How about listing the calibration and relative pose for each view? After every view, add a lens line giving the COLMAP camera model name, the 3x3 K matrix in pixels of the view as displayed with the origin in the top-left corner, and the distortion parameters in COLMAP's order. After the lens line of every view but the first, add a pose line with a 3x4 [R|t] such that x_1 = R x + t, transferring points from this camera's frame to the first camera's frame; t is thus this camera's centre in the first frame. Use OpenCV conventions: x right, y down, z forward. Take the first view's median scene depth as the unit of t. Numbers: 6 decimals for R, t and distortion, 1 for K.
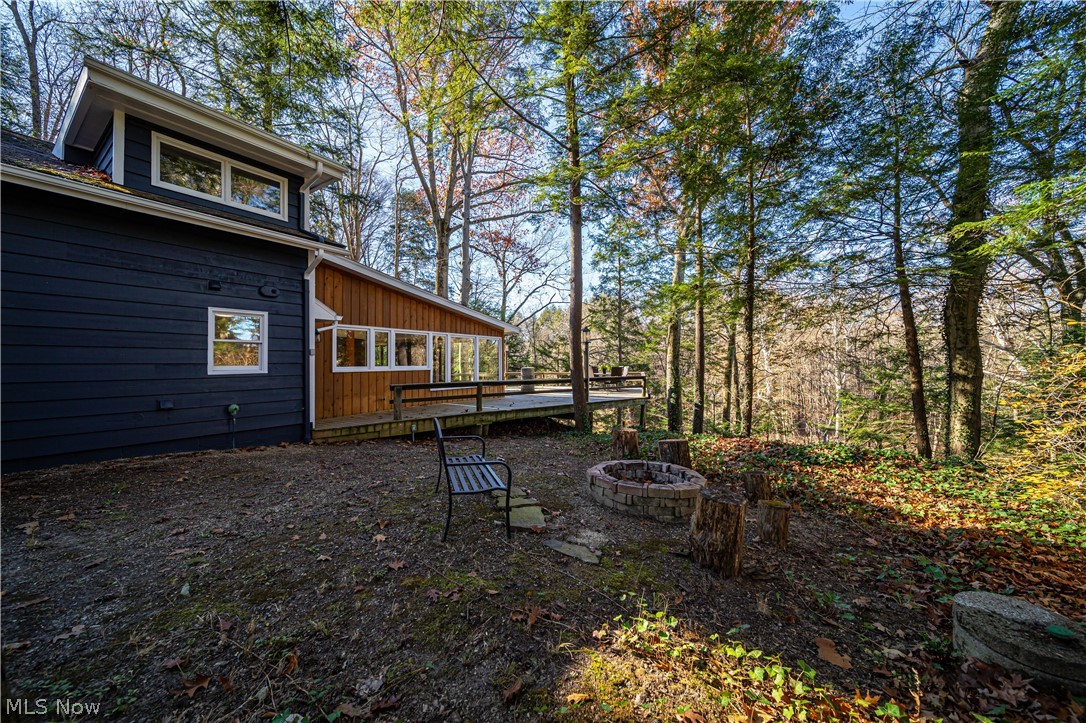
lens RADIAL K [[376.6, 0, 543.4], [0, 376.6, 357.6], [0, 0, 1]] dist [-0.000557, -0.000006]
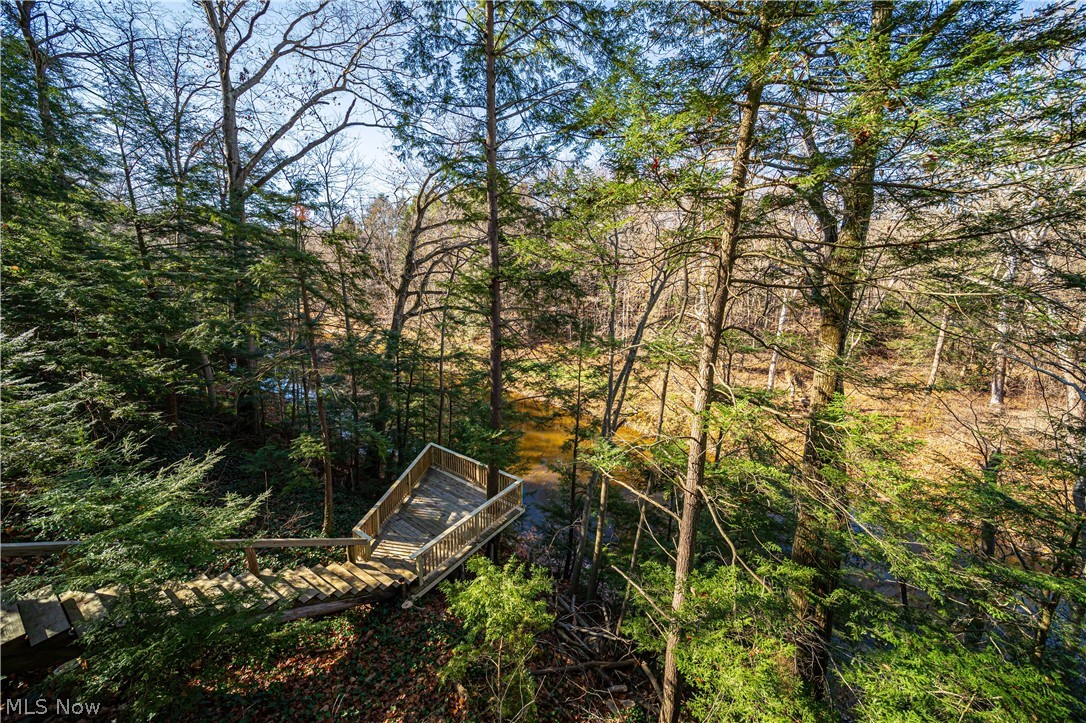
lens RADIAL K [[376.6, 0, 543.4], [0, 376.6, 357.6], [0, 0, 1]] dist [-0.000557, -0.000006]
pose [[0.960956, -0.054573, 0.271267, 0.147632], [-0.015689, 0.968034, 0.250327, 0.003816], [-0.276257, -0.244809, 0.929382, 0.648532]]
